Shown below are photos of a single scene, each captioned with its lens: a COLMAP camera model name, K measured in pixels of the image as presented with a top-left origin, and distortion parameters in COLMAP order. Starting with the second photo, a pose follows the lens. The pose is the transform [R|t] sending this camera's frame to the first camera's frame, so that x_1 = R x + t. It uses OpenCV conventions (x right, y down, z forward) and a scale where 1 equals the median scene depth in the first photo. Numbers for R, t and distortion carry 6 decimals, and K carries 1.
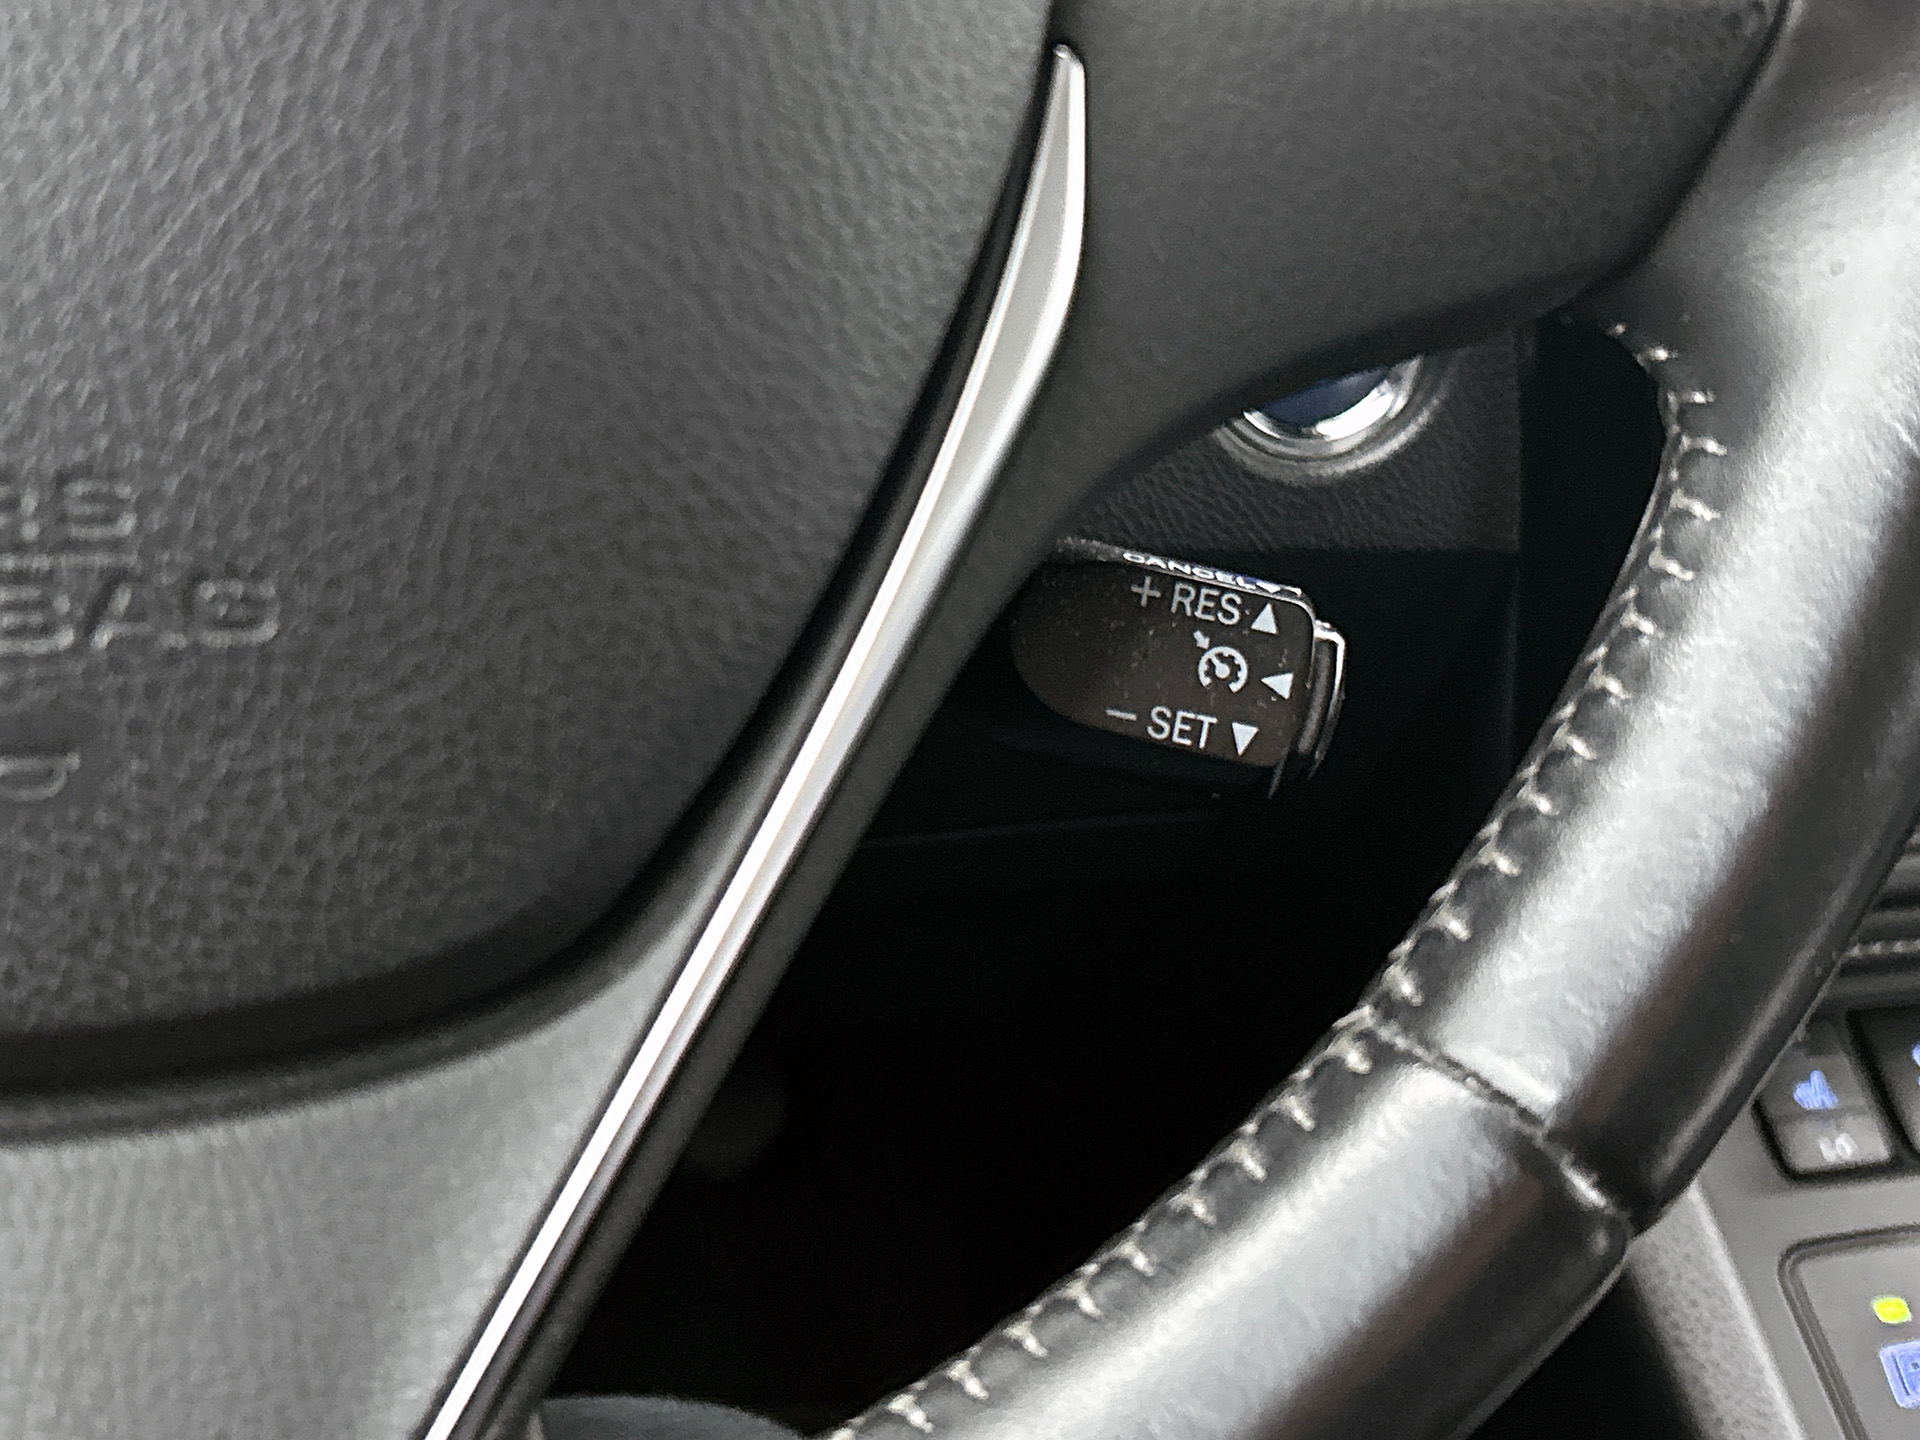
lens RADIAL K [[2849.1, 0, 999.3], [0, 2849.1, 681.3], [0, 0, 1]] dist [0.080539, 0.000000]
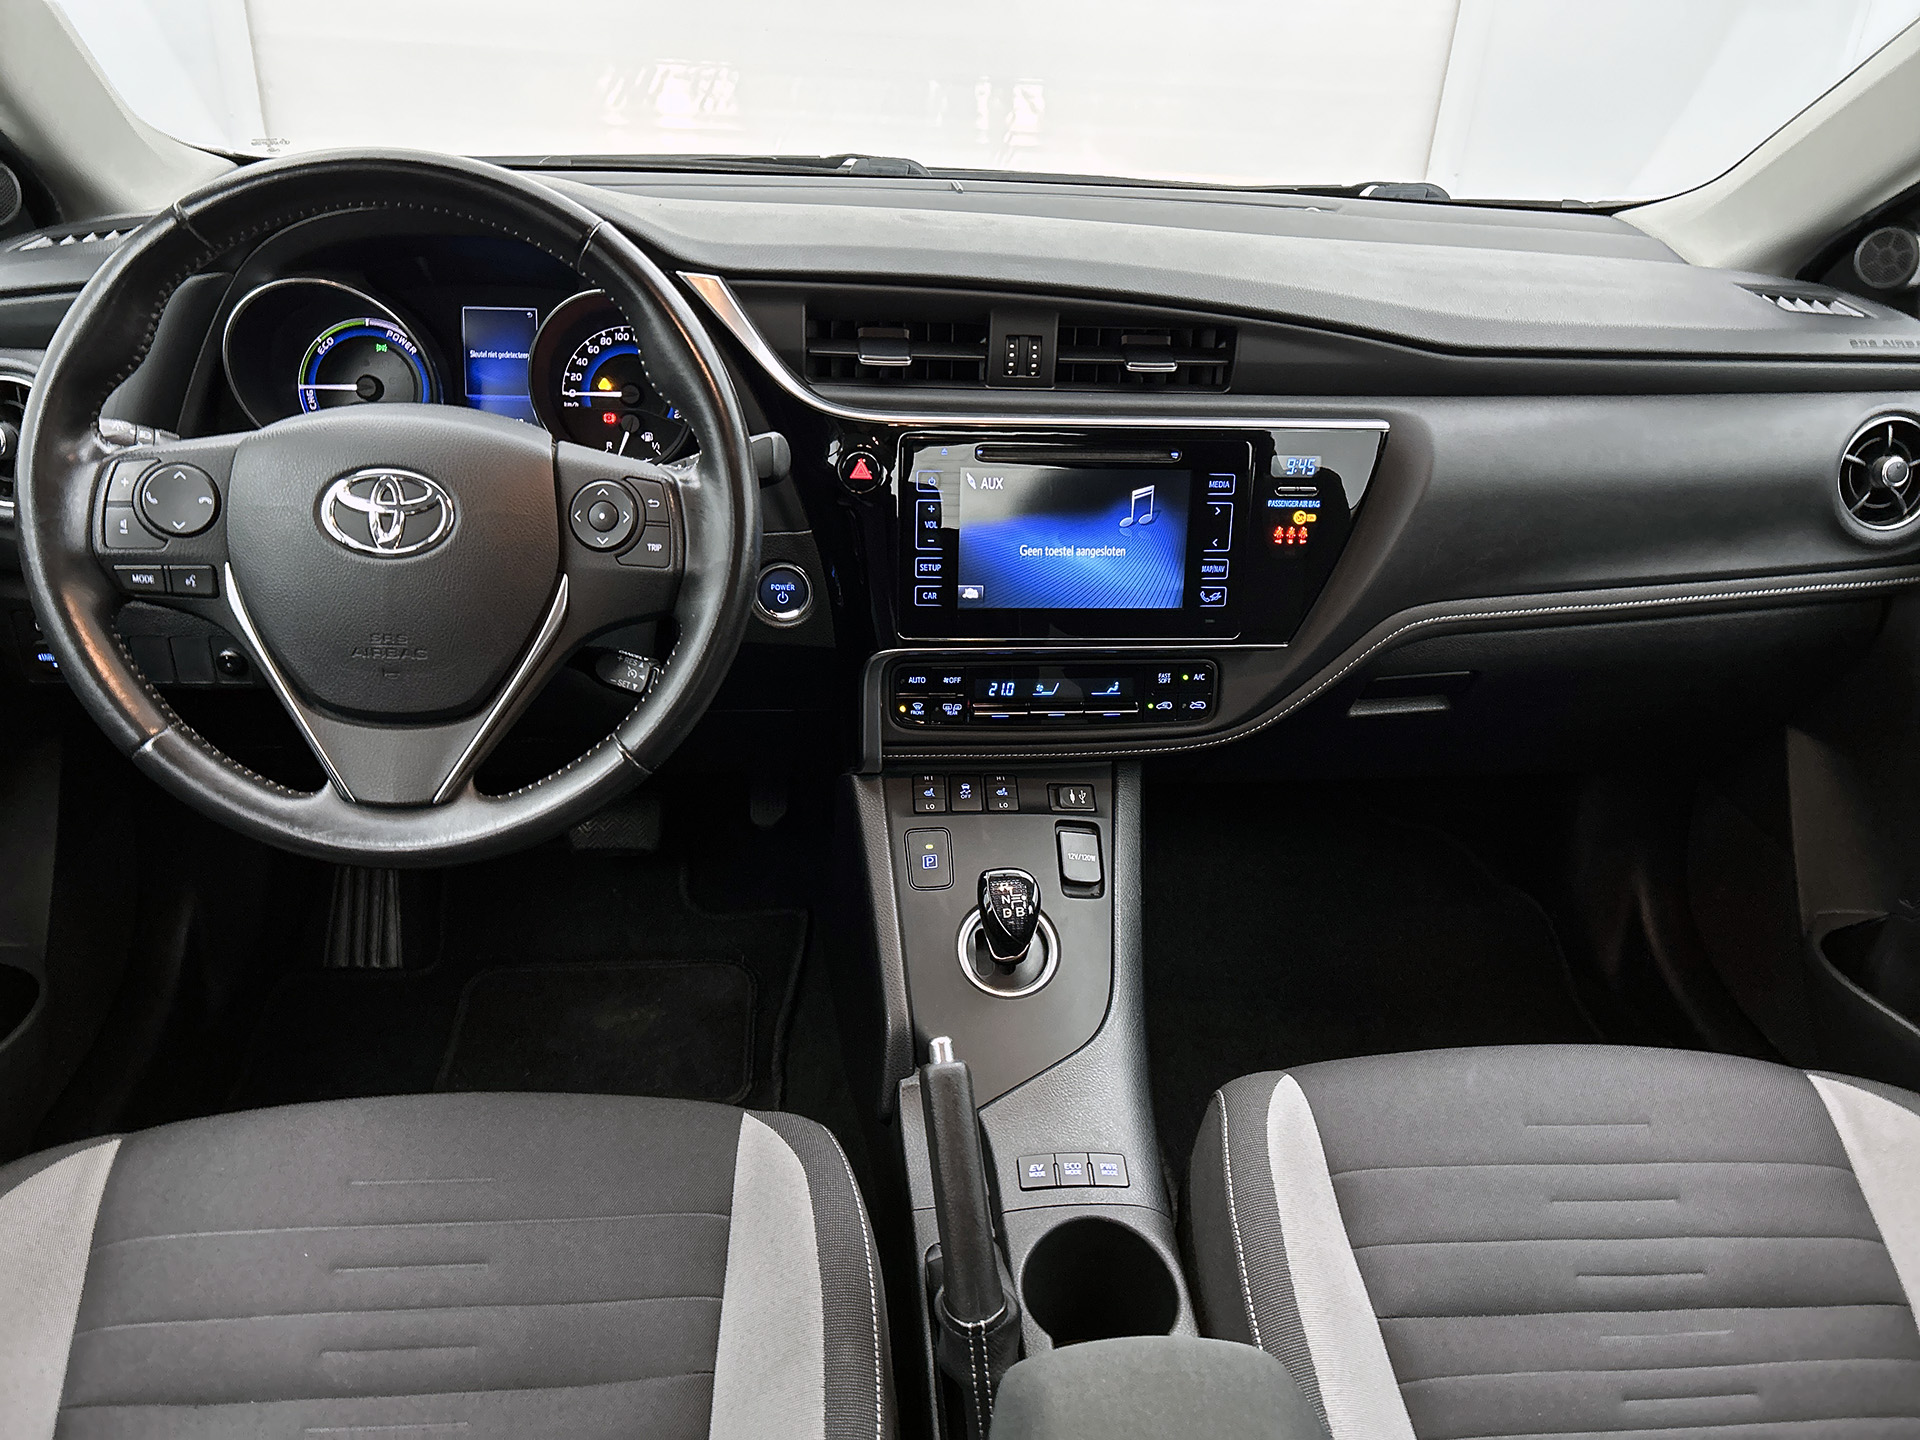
lens RADIAL K [[1507.4, 0, 963.8], [0, 1507.4, 730.4], [0, 0, 1]] dist [0.052160, -0.062660]
pose [[0.981014, 0.081604, -0.175931, 1.577445], [-0.072029, 0.995587, 0.060150, -0.149542], [0.180063, -0.046336, 0.982563, -2.233873]]
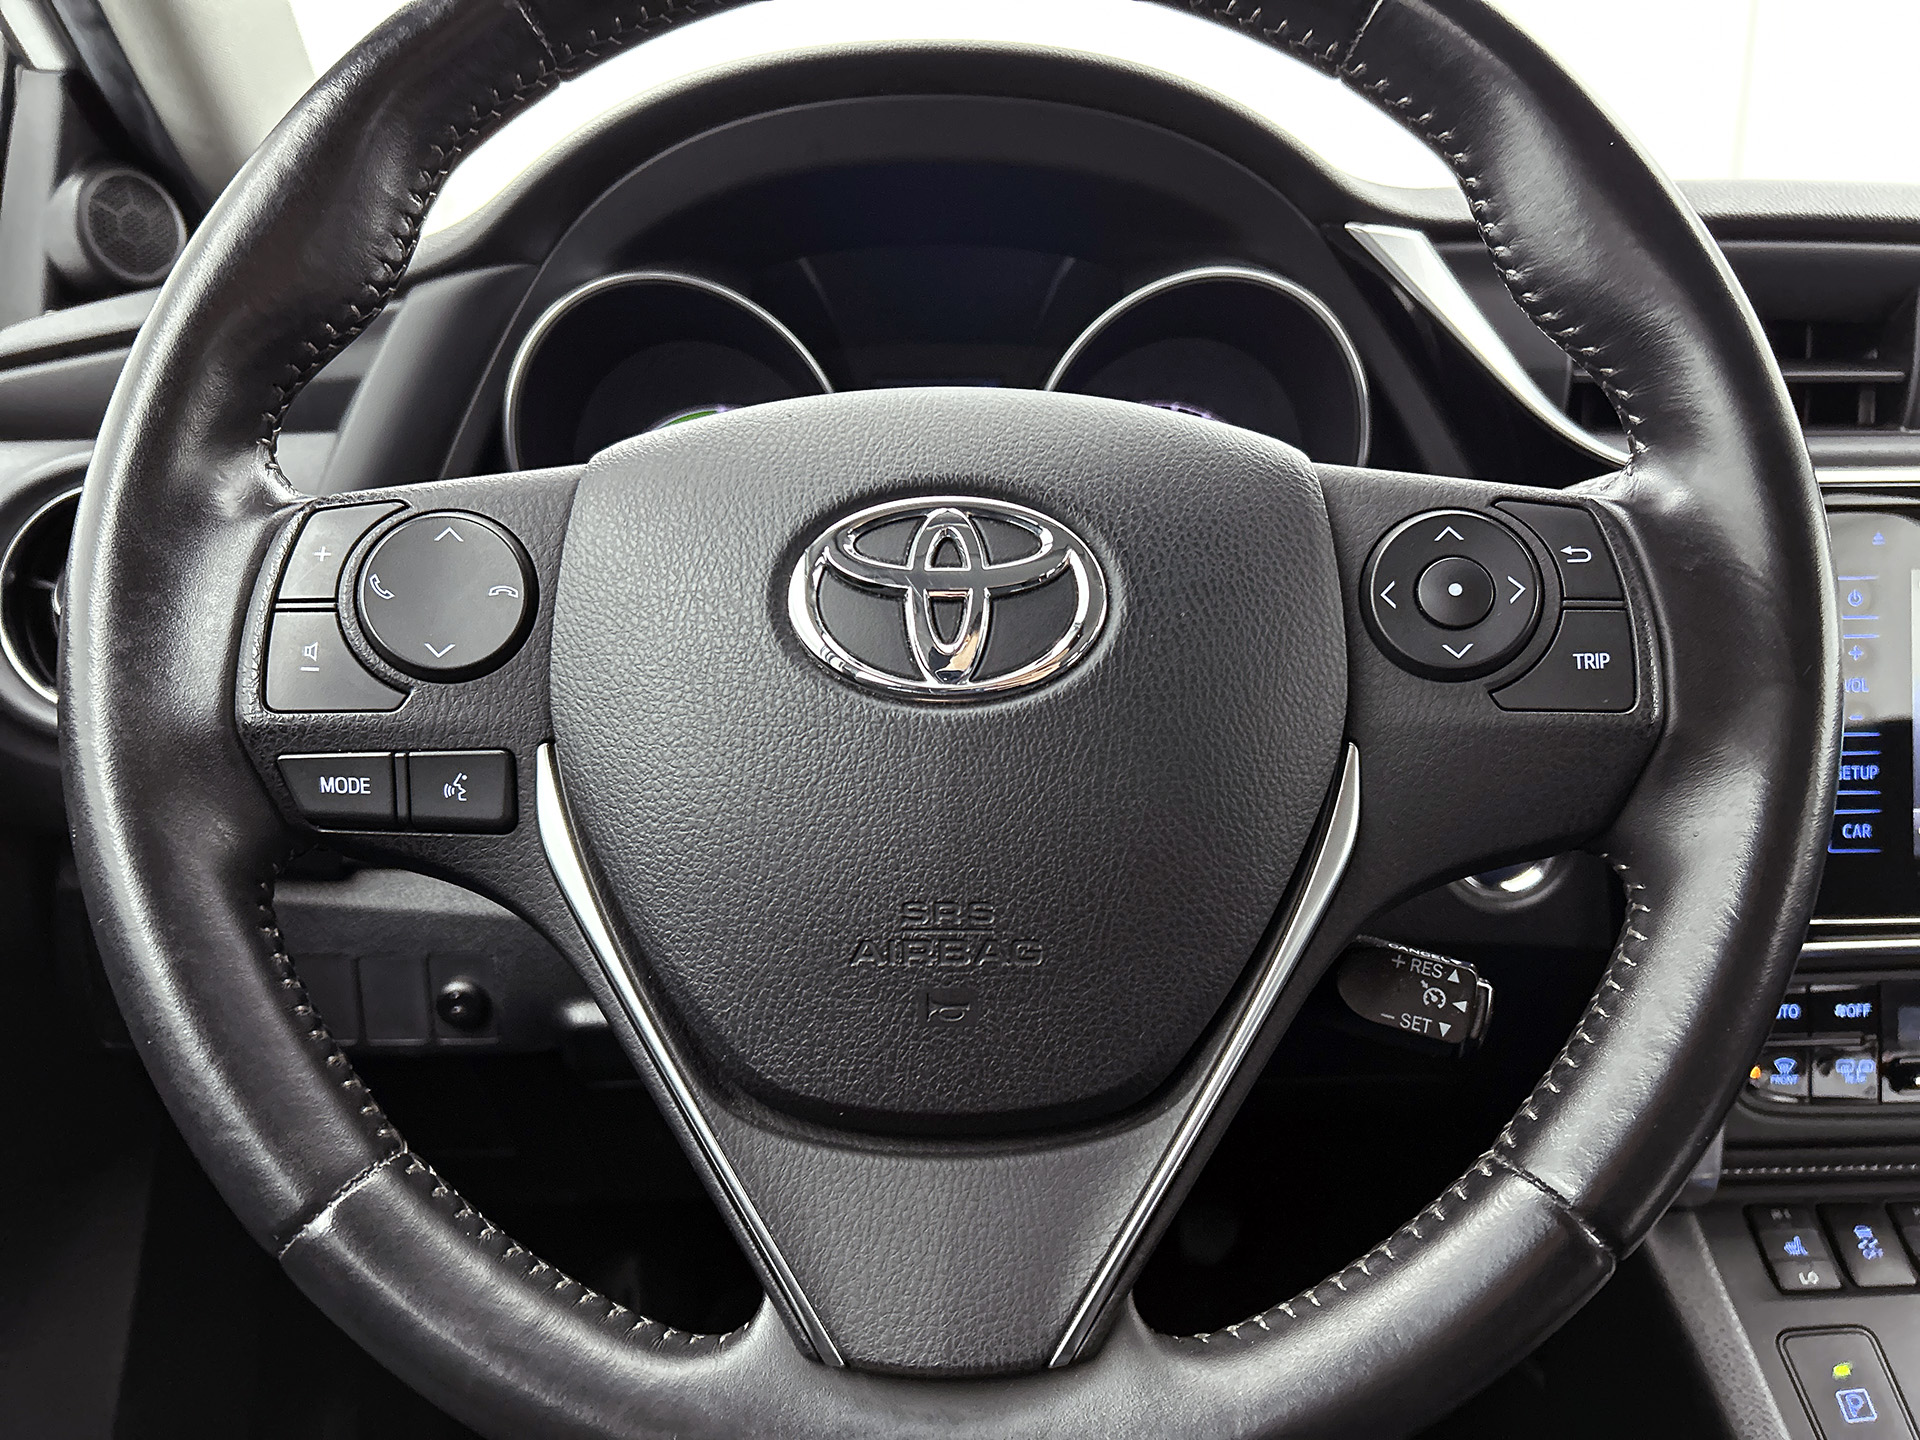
lens RADIAL K [[1507.4, 0, 949.5], [0, 1507.4, 699.8], [0, 0, 1]] dist [0.052160, -0.062660]
pose [[0.964639, -0.006013, -0.263507, 0.033898], [-0.045344, 0.981049, -0.188378, 0.010148], [0.259646, 0.193665, 0.946085, -0.368341]]
